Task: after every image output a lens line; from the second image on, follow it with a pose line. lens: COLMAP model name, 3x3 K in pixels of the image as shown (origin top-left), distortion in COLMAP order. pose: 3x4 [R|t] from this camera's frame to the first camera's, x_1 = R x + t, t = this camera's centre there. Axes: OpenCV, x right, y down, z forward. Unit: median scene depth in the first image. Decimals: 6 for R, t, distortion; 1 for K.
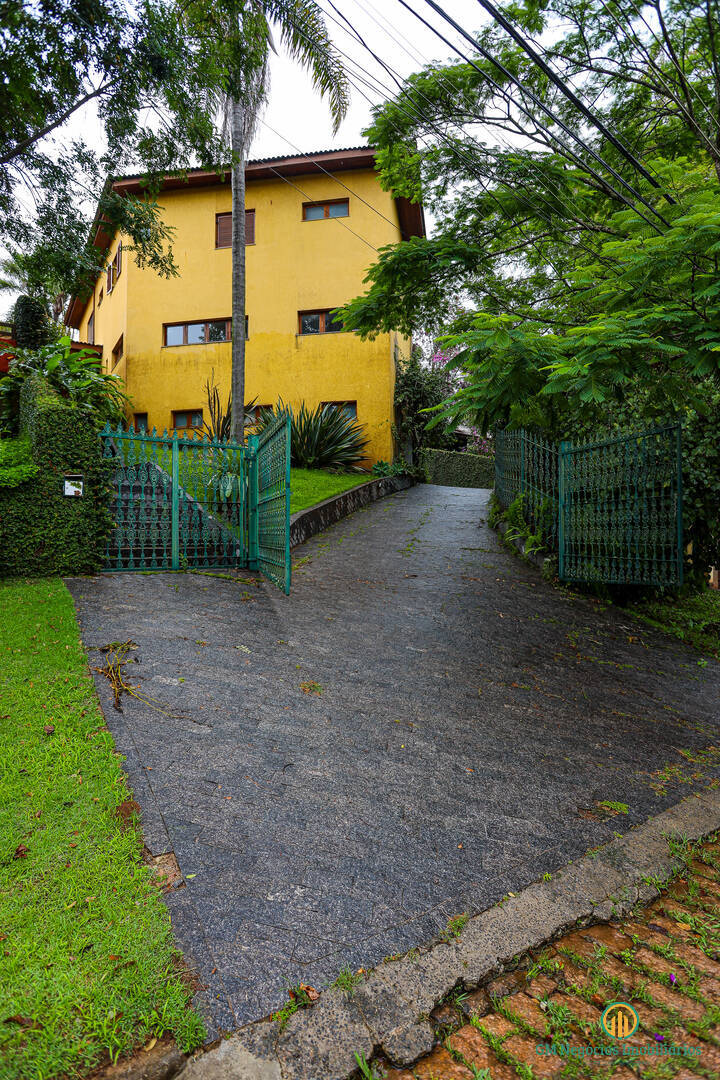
lens RADIAL K [[525.5, 0, 360.0], [0, 525.5, 540.0], [0, 0, 1]] dist [-0.072823, 0.030942]
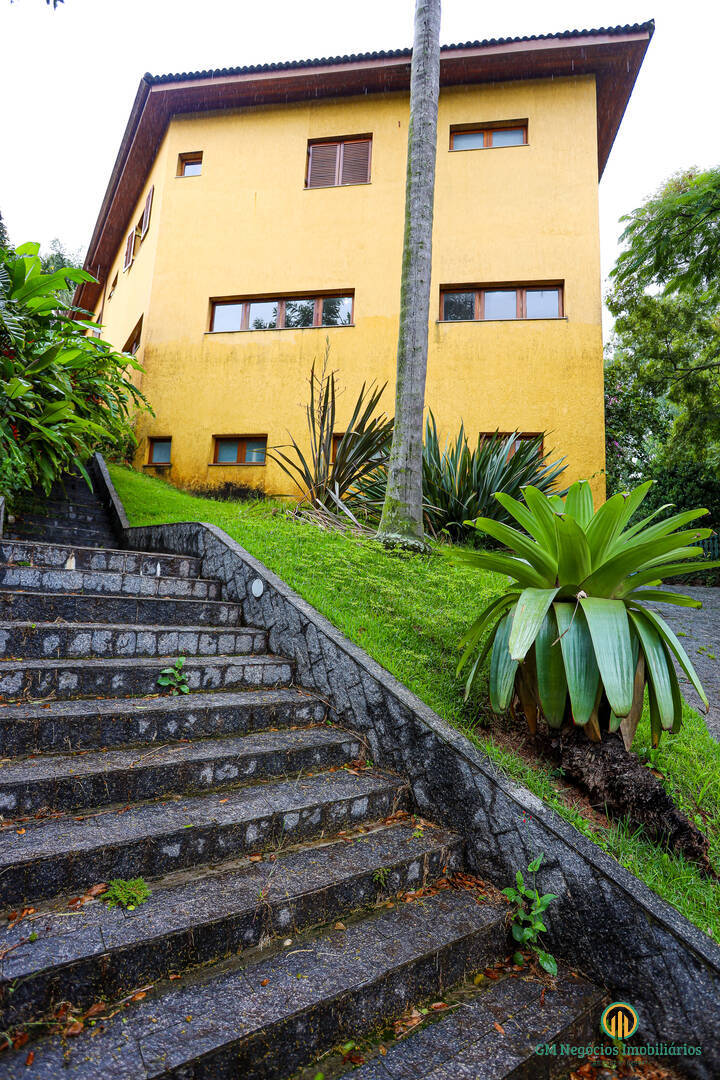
lens RADIAL K [[525.5, 0, 360.0], [0, 525.5, 540.0], [0, 0, 1]] dist [-0.072823, 0.030942]
pose [[0.998722, 0.049749, 0.008900, -0.196312], [-0.048339, 0.991711, -0.119049, -0.067531], [-0.014749, 0.118466, 0.992849, 0.422555]]
